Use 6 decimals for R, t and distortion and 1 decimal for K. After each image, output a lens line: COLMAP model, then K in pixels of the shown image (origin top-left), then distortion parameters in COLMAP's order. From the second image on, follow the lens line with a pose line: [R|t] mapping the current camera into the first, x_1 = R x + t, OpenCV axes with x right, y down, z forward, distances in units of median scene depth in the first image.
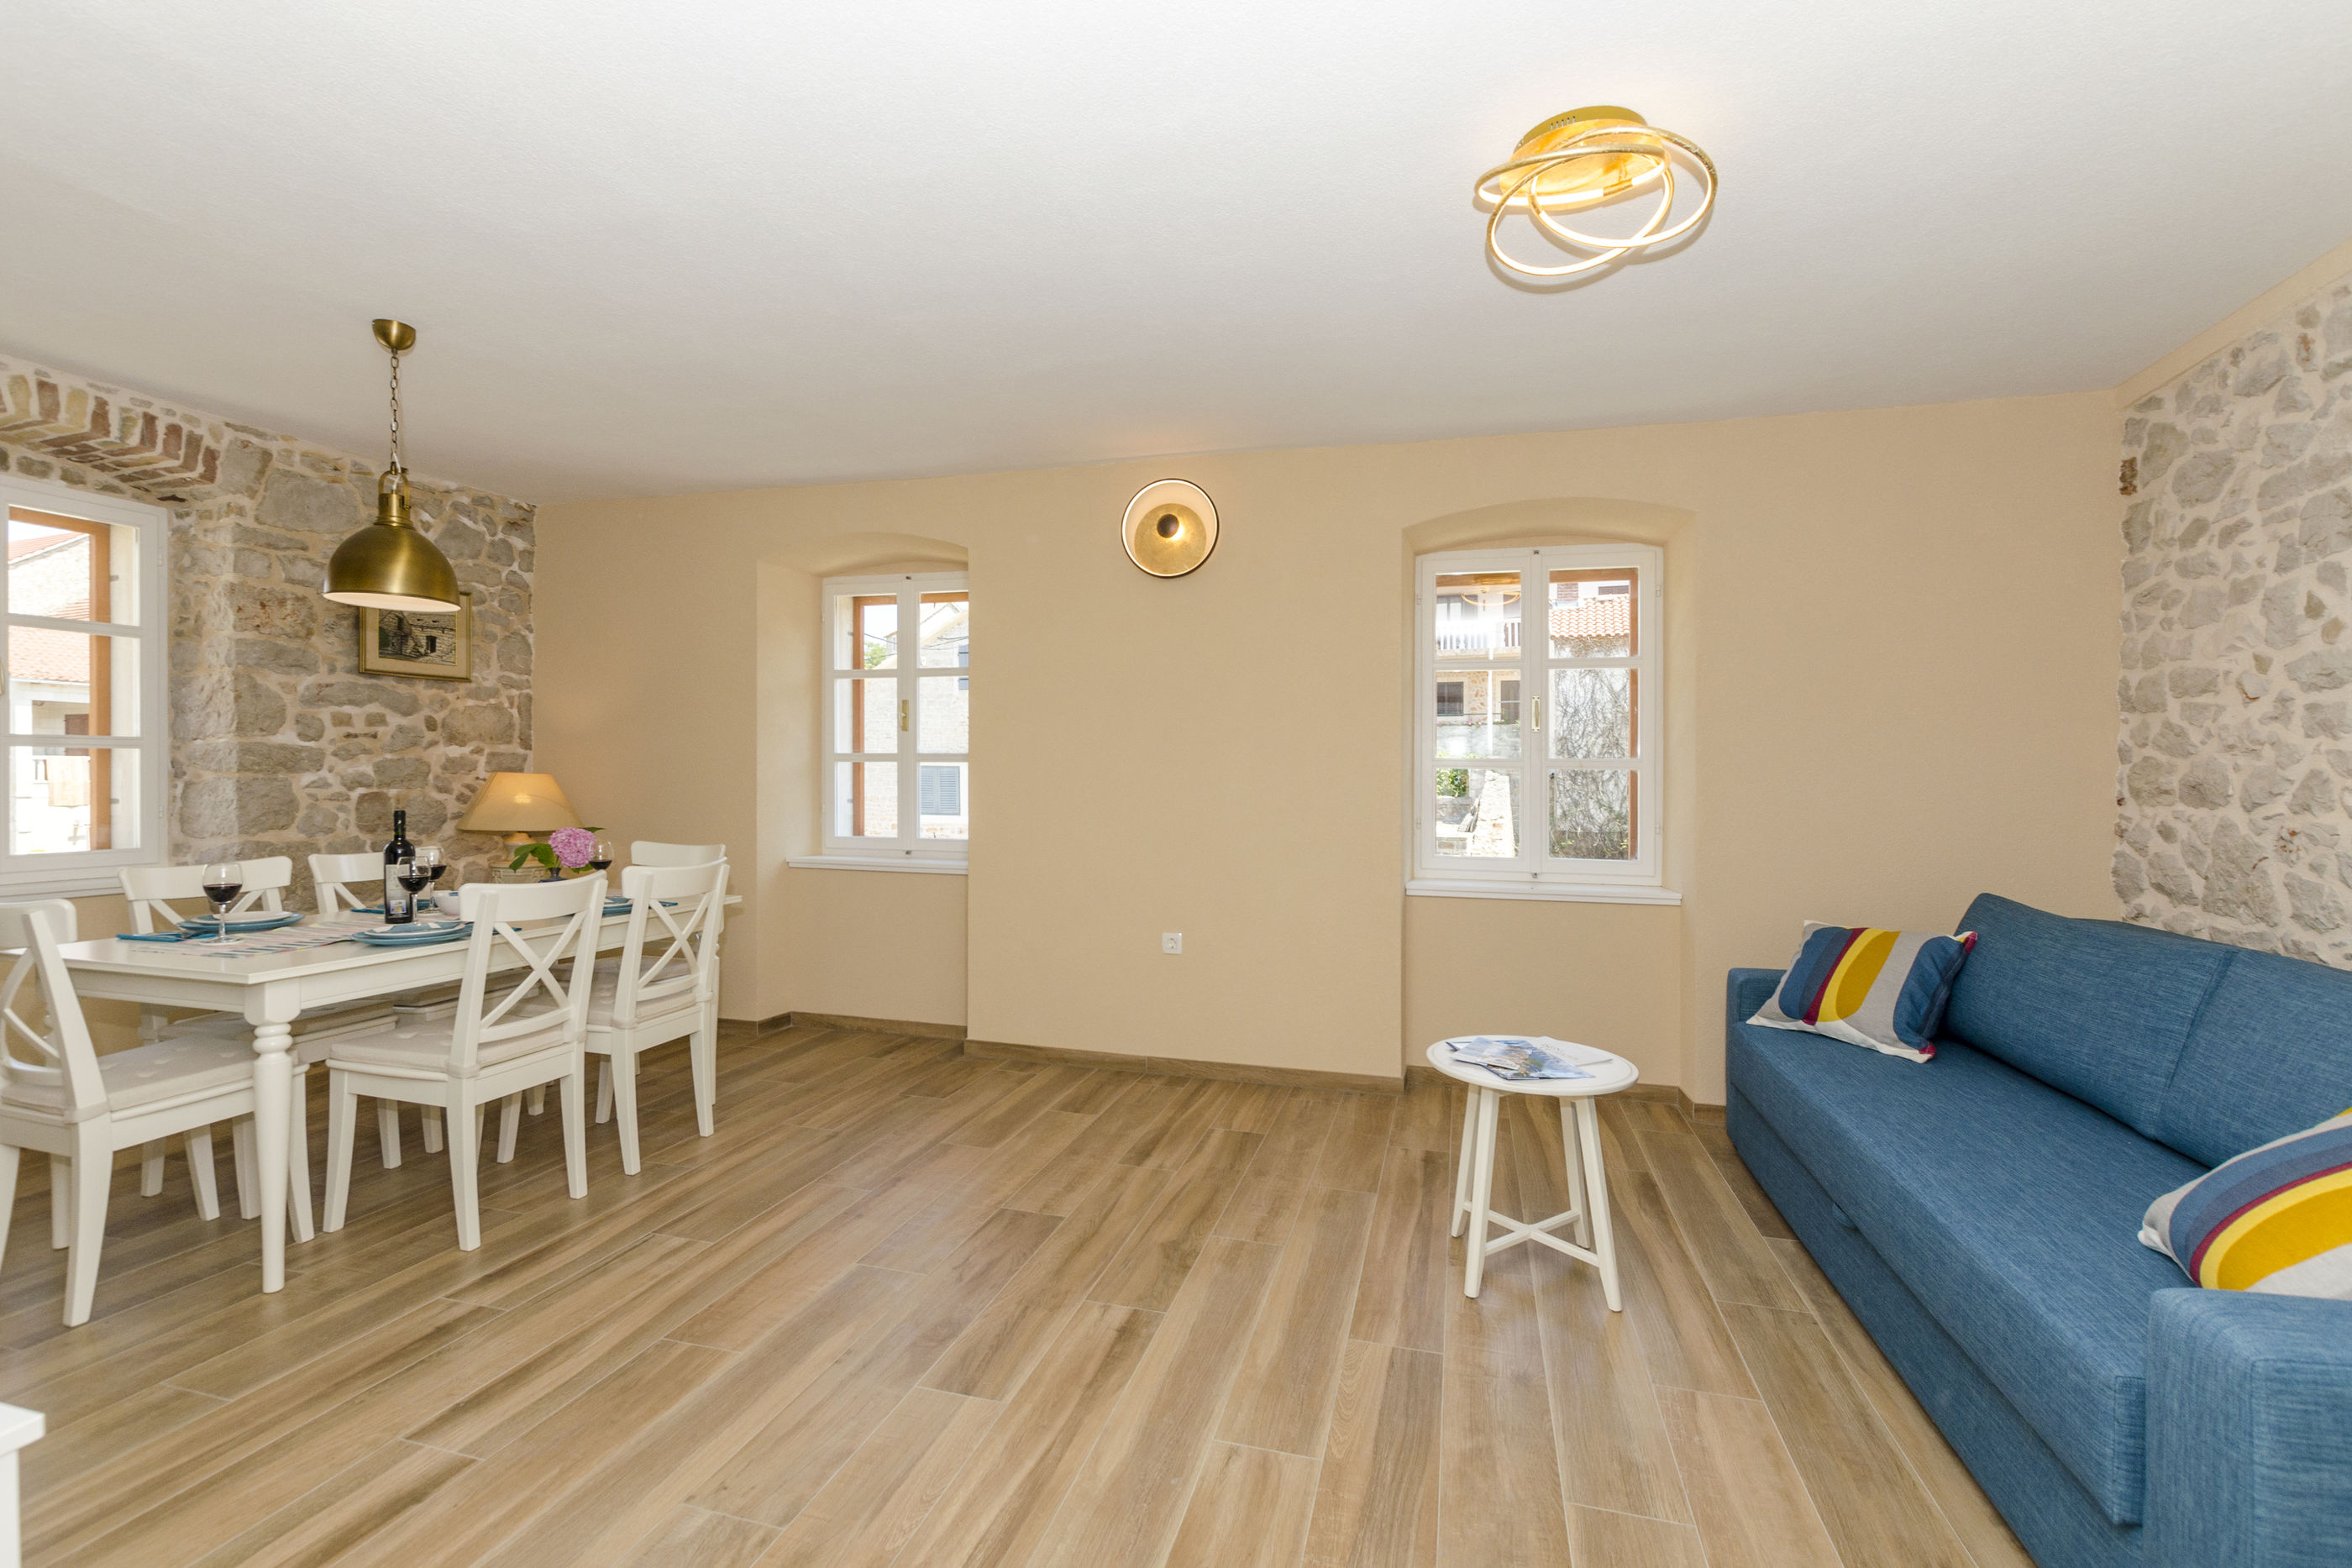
lens RADIAL K [[1026.3, 0, 1183.6], [0, 1026.3, 780.7], [0, 0, 1]] dist [0.012273, -0.005520]
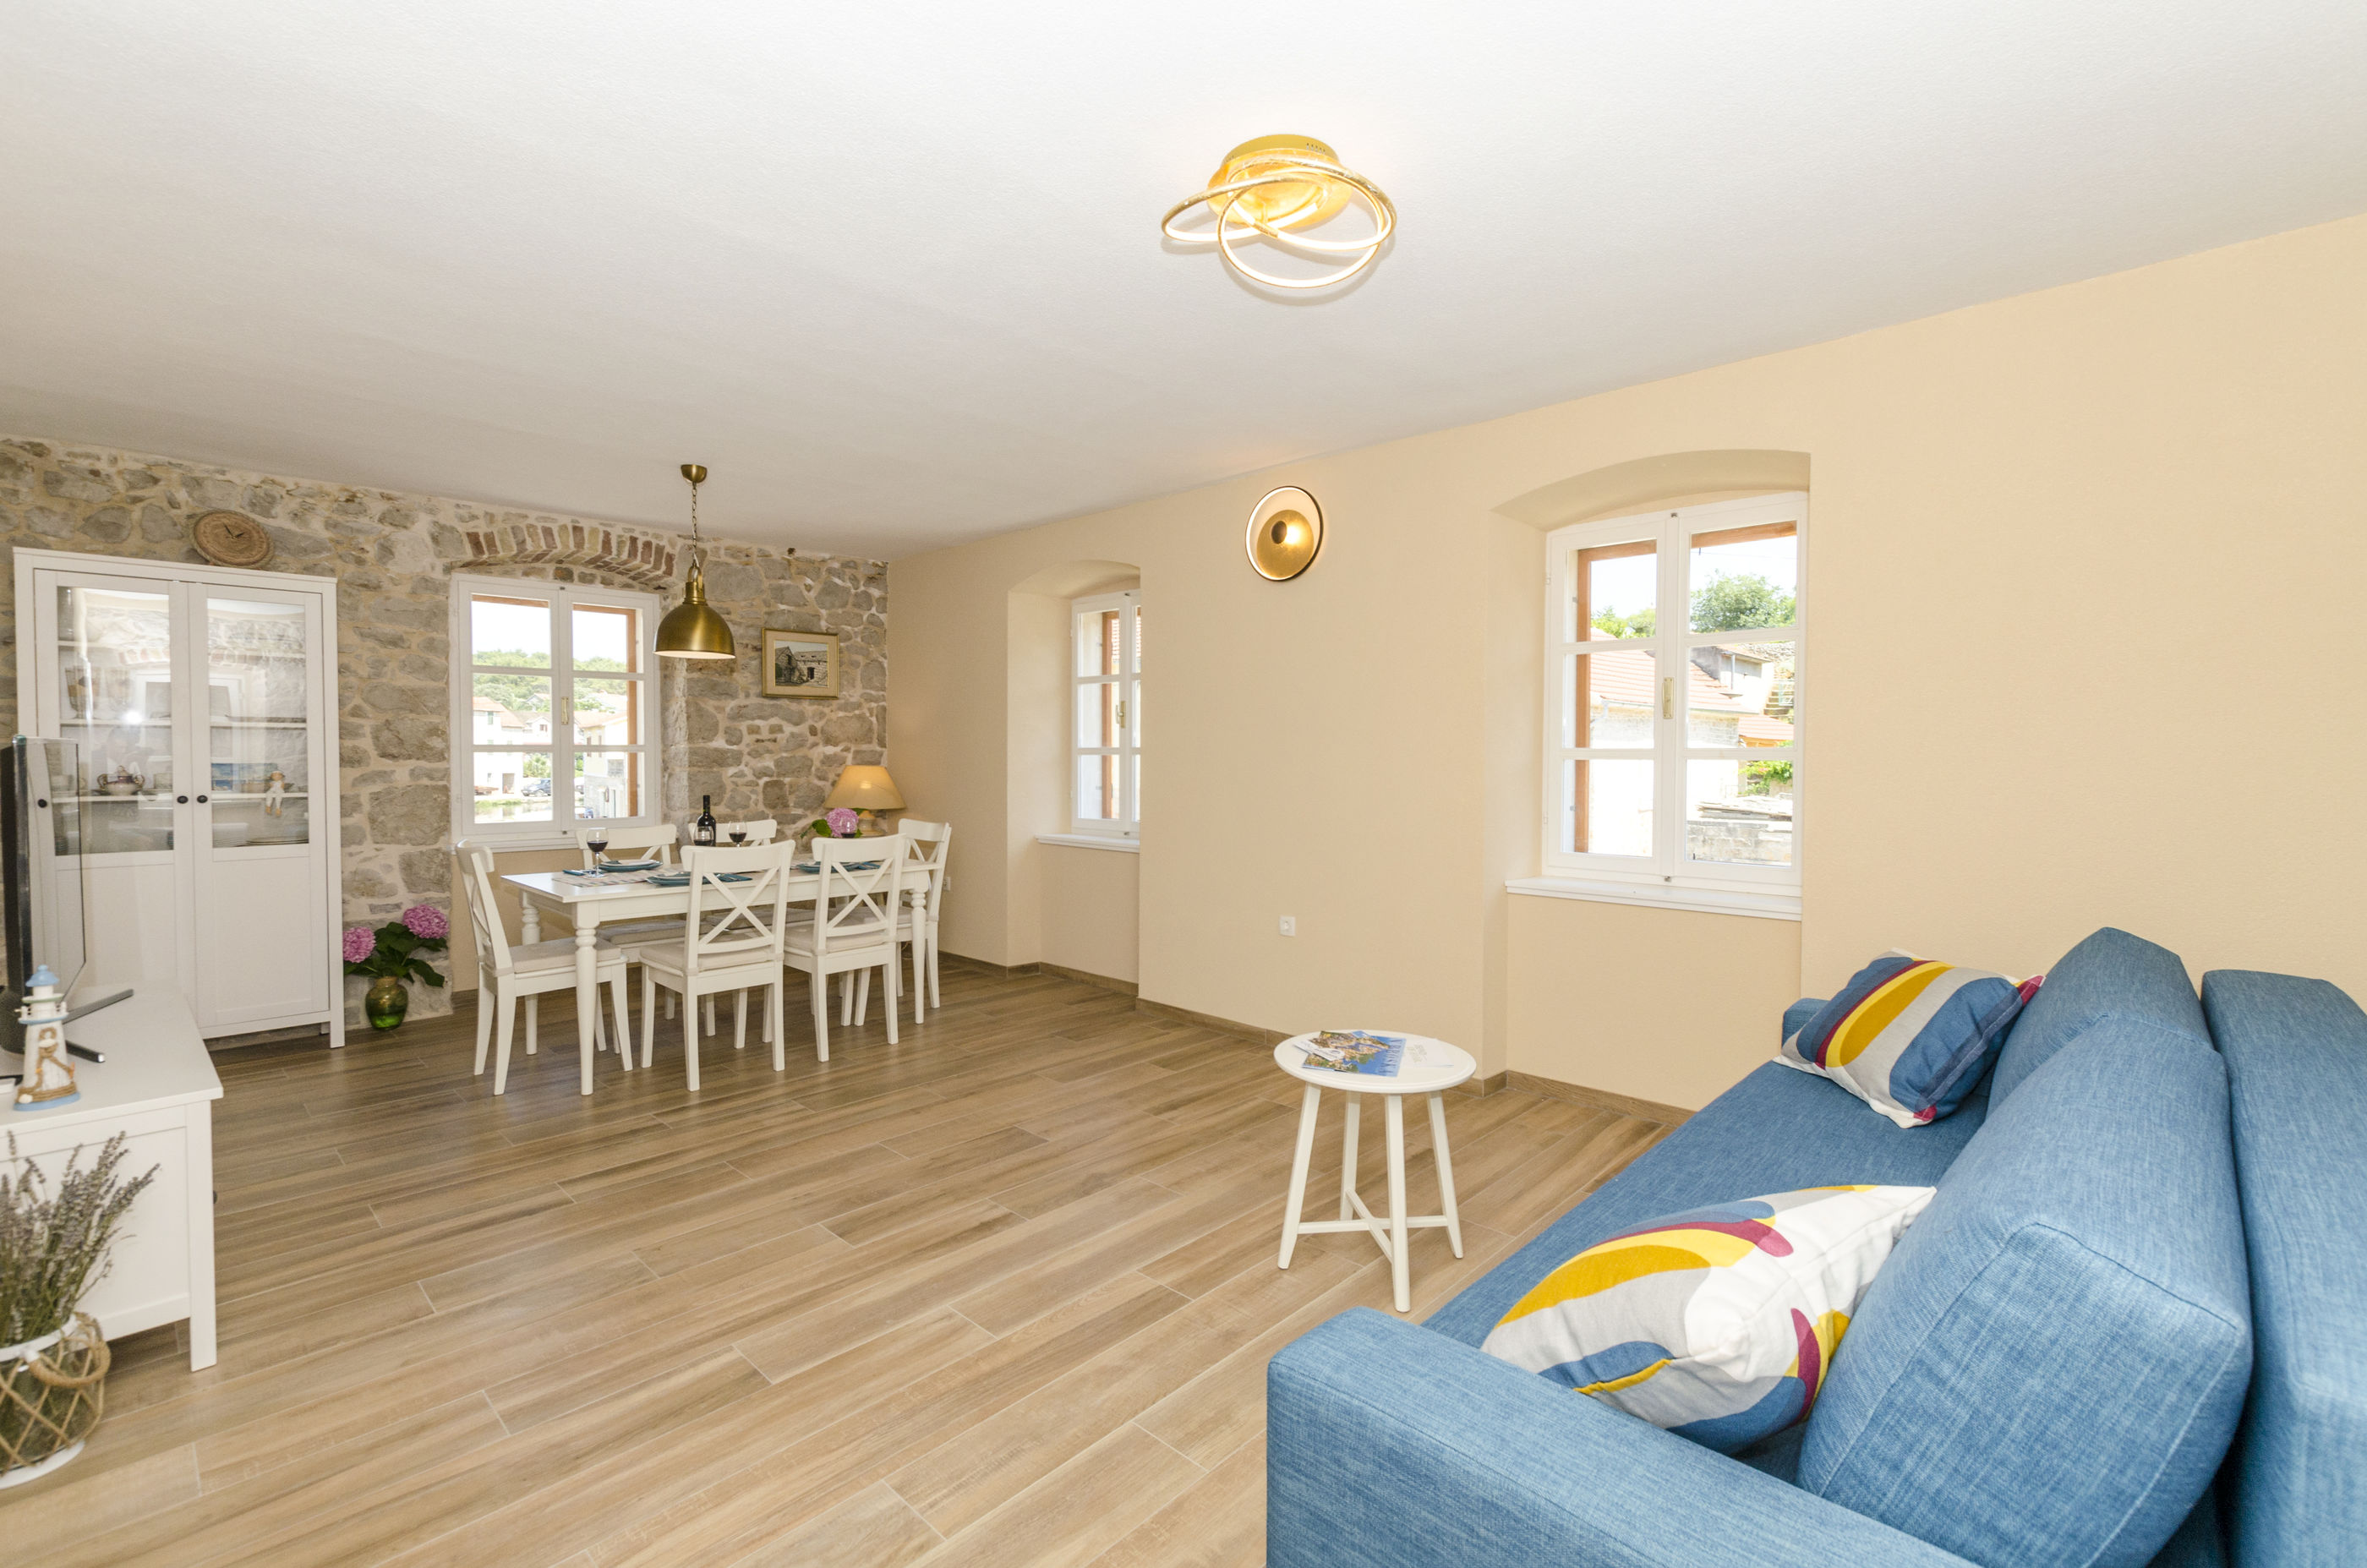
lens RADIAL K [[1032.9, 0, 1187.3], [0, 1032.9, 775.4], [0, 0, 1]] dist [0.012273, -0.005520]
pose [[0.881711, 0.002134, -0.471785, 0.451730], [0.003462, 0.999934, 0.010995, -0.010347], [0.471777, -0.011328, 0.881645, 0.015620]]
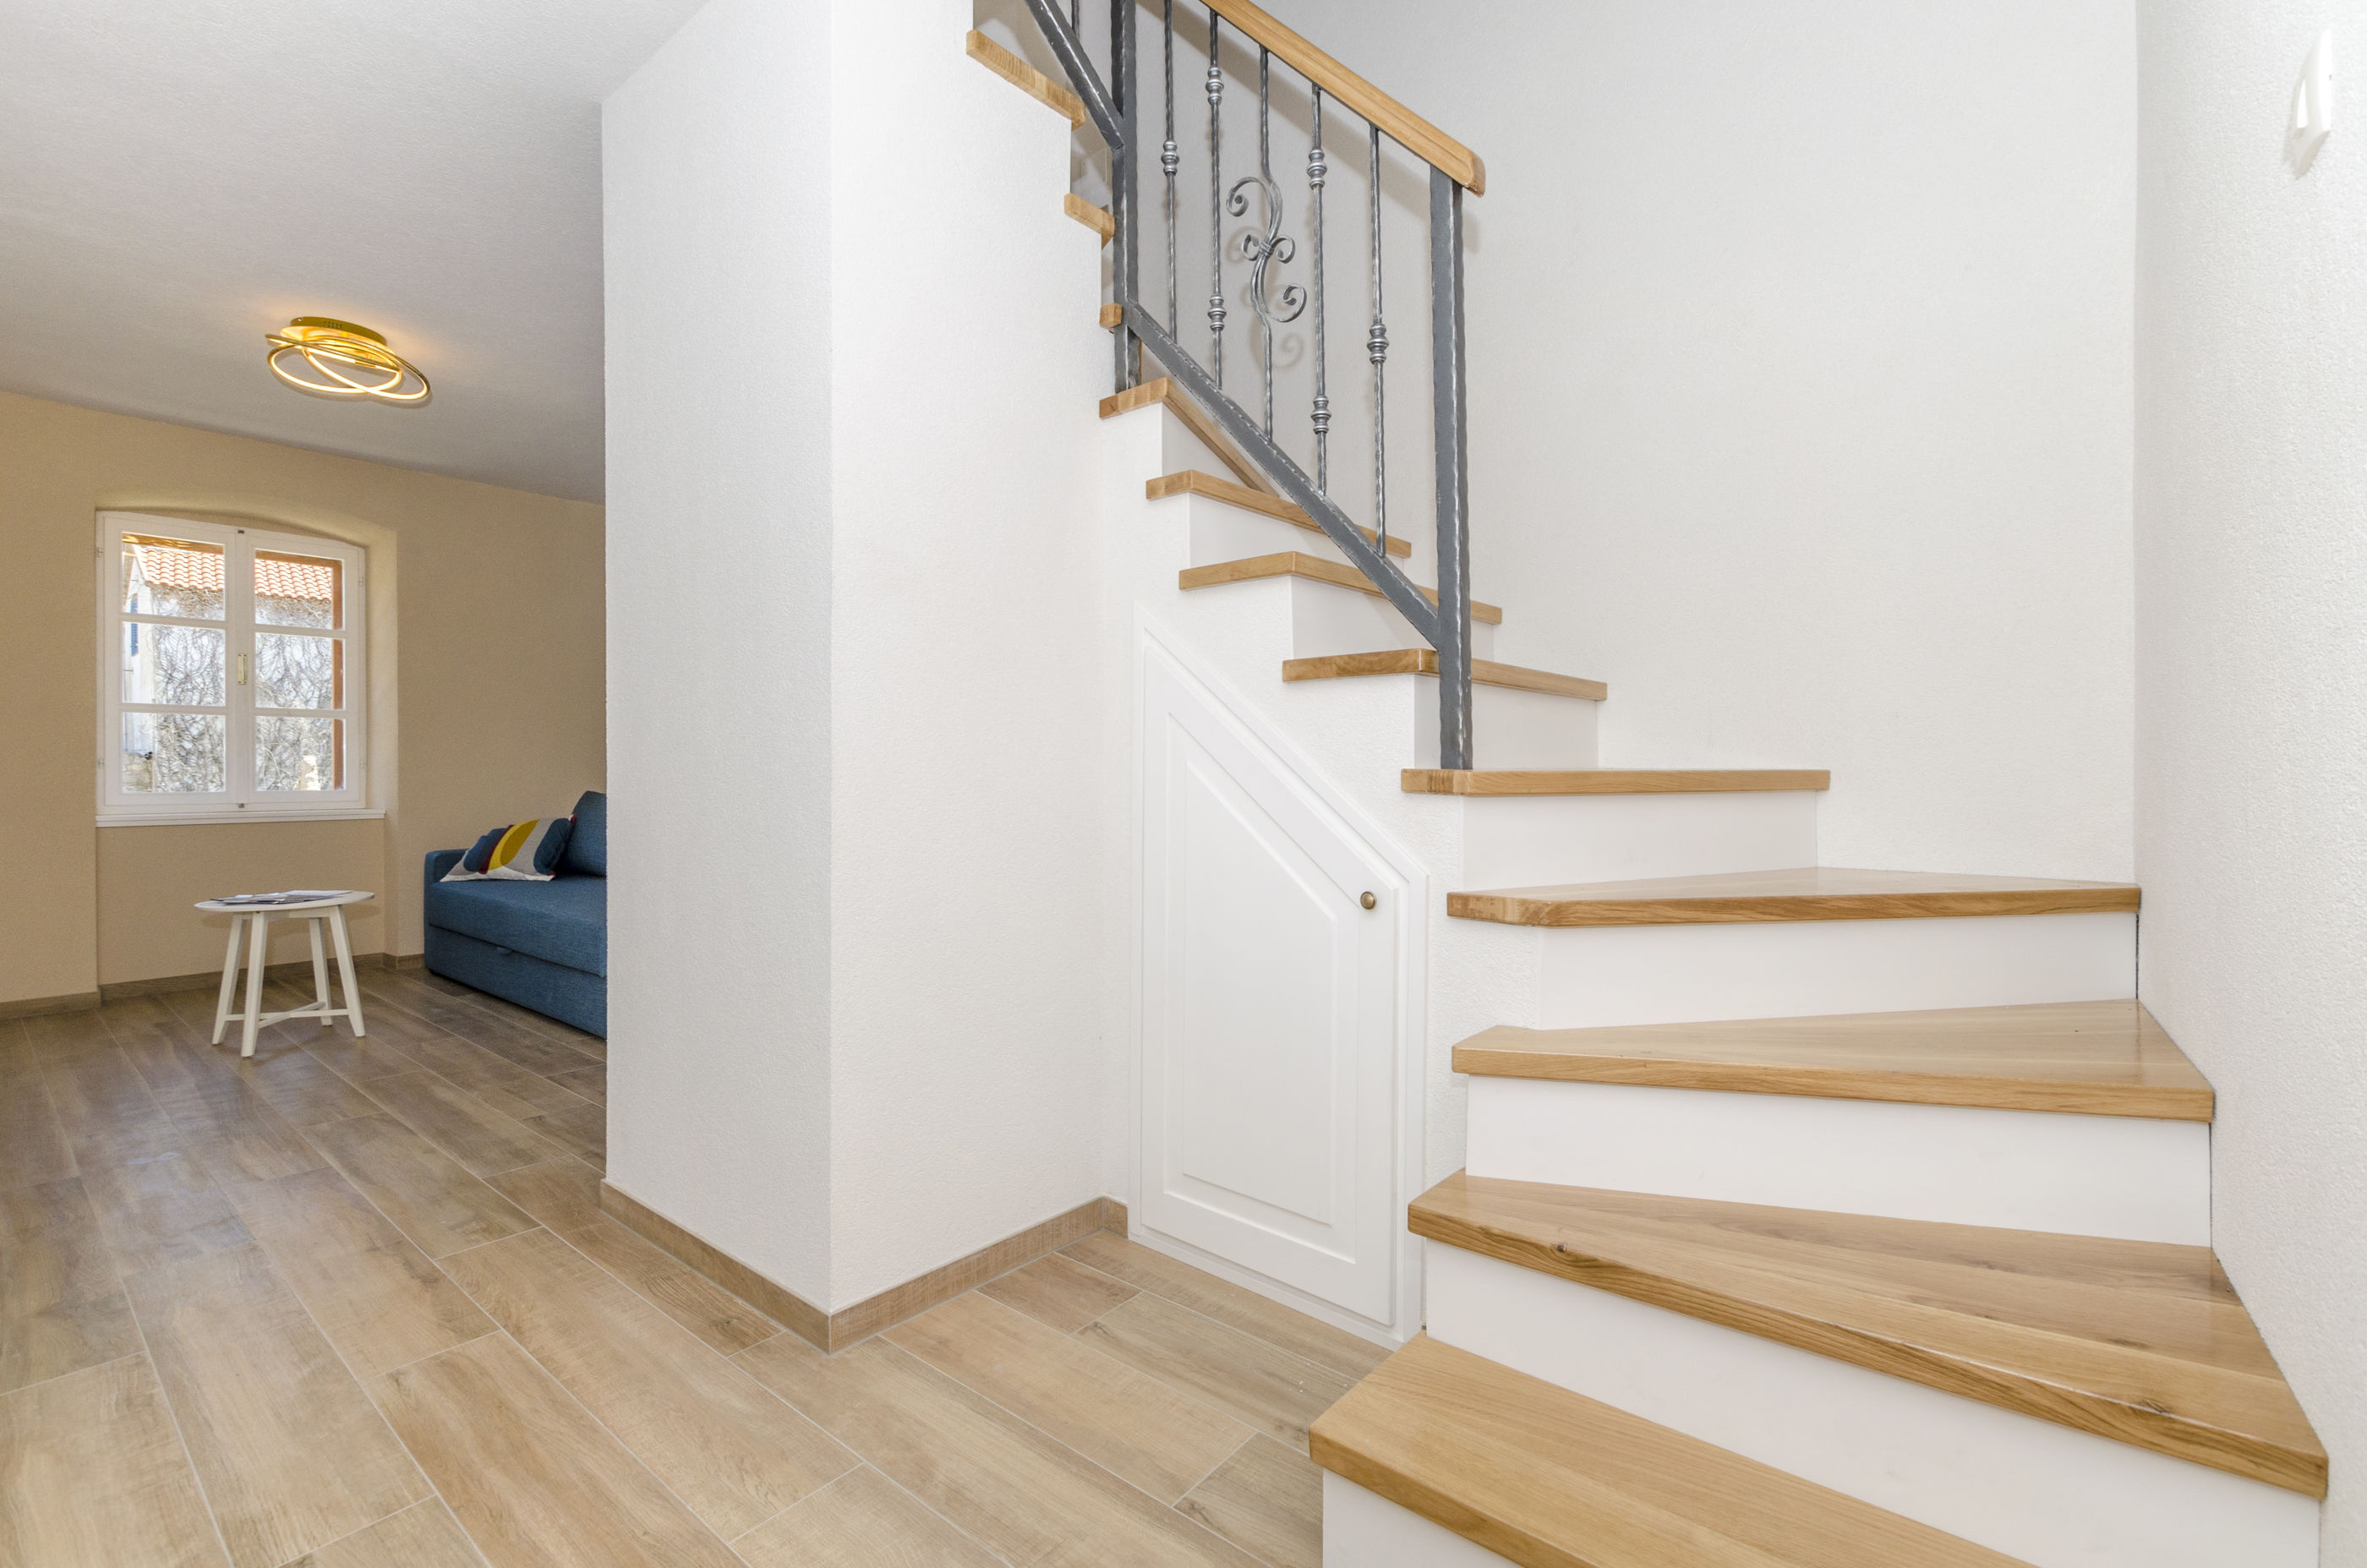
lens RADIAL K [[1032.9, 0, 1190.5], [0, 1032.9, 767.6], [0, 0, 1]] dist [0.012273, -0.005520]
pose [[0.410459, -0.007468, 0.911848, -0.340758], [0.009205, 0.999949, 0.004045, 0.061194], [-0.911833, 0.006733, 0.410507, -0.551996]]
